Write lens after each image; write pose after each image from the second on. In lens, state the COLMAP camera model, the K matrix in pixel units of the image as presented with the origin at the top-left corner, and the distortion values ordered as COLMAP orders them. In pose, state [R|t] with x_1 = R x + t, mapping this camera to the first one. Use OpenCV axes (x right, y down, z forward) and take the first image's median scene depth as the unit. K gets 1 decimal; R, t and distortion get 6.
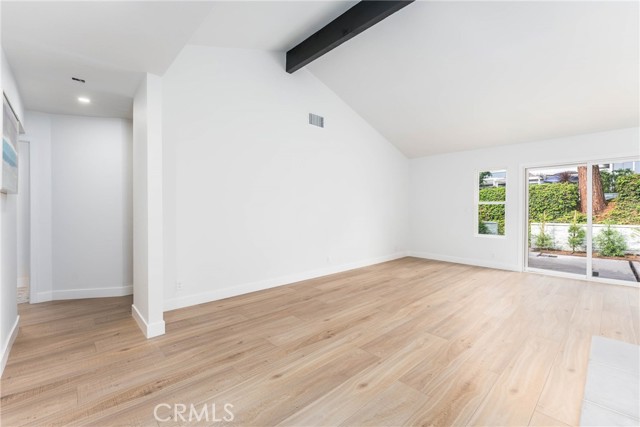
lens RADIAL K [[267.0, 0, 321.3], [0, 267.0, 212.7], [0, 0, 1]] dist [-0.001389, -0.000150]
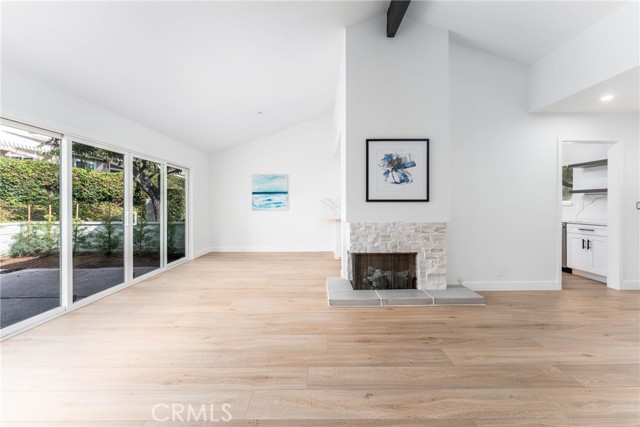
lens RADIAL K [[255.3, 0, 320.5], [0, 255.3, 205.8], [0, 0, 1]] dist [0.000673, -0.000029]
pose [[-0.735727, -0.003017, 0.677272, 0.124893], [0.011312, 0.999796, 0.016741, -0.017350], [-0.677184, 0.019978, -0.735542, 1.245983]]
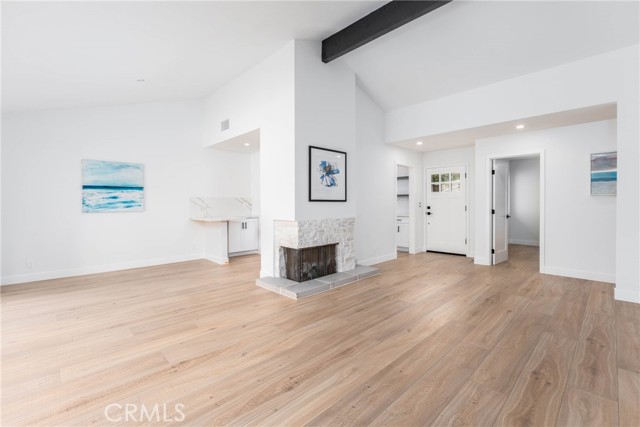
lens RADIAL K [[283.0, 0, 317.9], [0, 283.0, 203.0], [0, 0, 1]] dist [0.000074, -0.000016]
pose [[-0.999822, 0.000305, -0.018841, 0.597790], [0.000087, 0.999933, 0.011561, -0.021496], [0.018844, 0.011558, -0.999756, 1.588847]]
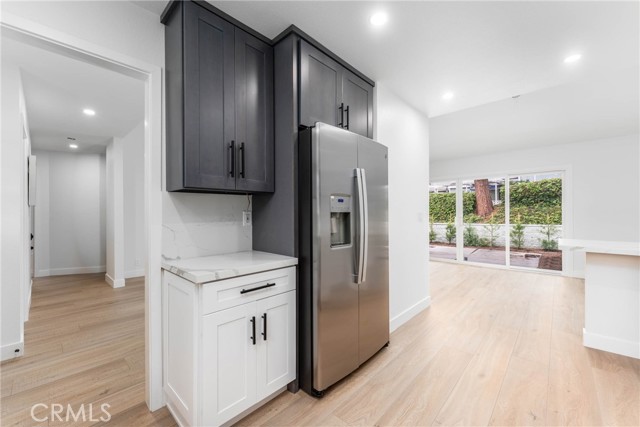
lens RADIAL K [[256.4, 0, 320.0], [0, 256.4, 213.5], [0, 0, 1]] dist [0.000795, 0.000094]
pose [[0.997425, -0.006787, 0.071398, 0.382261], [0.007661, 0.999899, -0.011981, 0.005806], [-0.071310, 0.012497, 0.997376, -0.514861]]
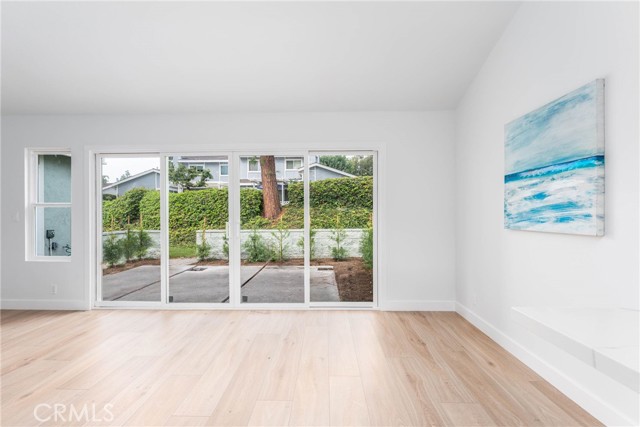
lens RADIAL K [[301.0, 0, 320.0], [0, 301.0, 213.5], [0, 0, 1]] dist [-0.003284, -0.000622]
pose [[0.695415, -0.002156, 0.718605, 0.838643], [0.015148, 0.999817, -0.011659, 0.002666], [-0.718449, 0.018994, 0.695320, 0.107899]]
